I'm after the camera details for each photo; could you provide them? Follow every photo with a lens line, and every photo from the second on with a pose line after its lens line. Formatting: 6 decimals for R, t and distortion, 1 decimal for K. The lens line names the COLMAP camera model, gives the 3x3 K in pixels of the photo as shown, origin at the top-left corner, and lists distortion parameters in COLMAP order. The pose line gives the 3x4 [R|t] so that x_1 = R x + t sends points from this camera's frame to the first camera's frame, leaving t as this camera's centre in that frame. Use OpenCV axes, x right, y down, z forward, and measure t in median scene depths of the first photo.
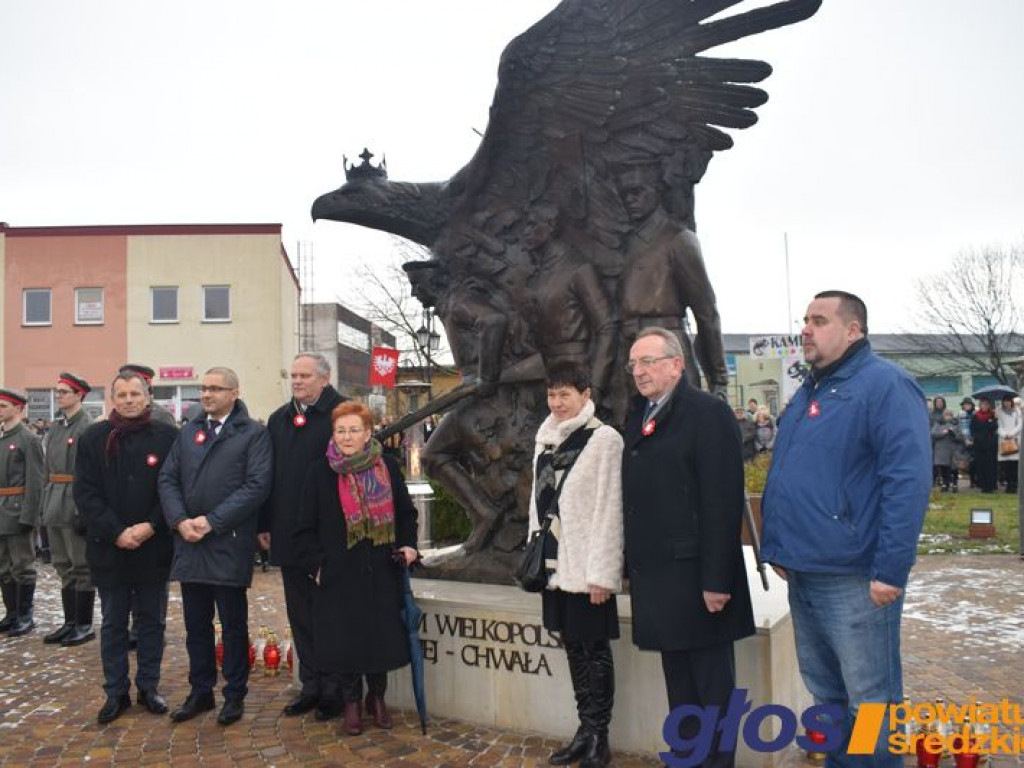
lens RADIAL K [[954.0, 0, 512.8], [0, 954.0, 397.4], [0, 0, 1]] dist [-0.083936, 0.000959]
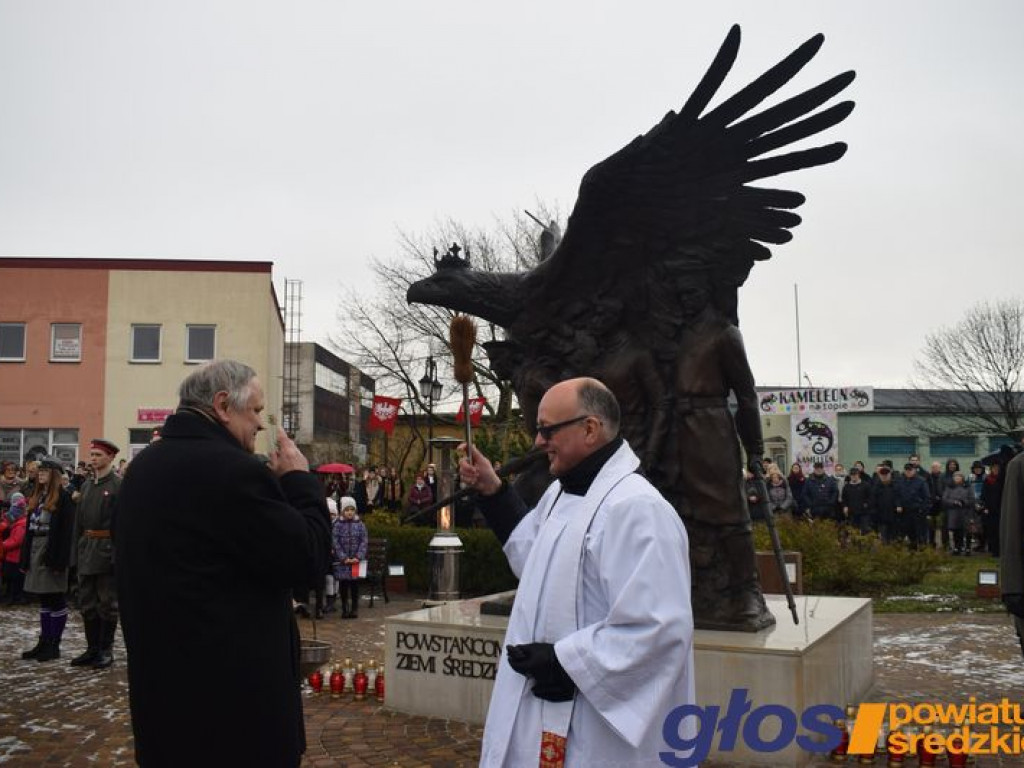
lens RADIAL K [[1067.4, 0, 512.0], [0, 1067.4, 384.0], [0, 0, 1]] dist [-0.076144, 0.000361]
pose [[0.999416, 0.023586, 0.024734, -0.069839], [-0.022108, 0.998049, -0.058389, -0.009101], [-0.026063, 0.057808, 0.997987, -0.185311]]
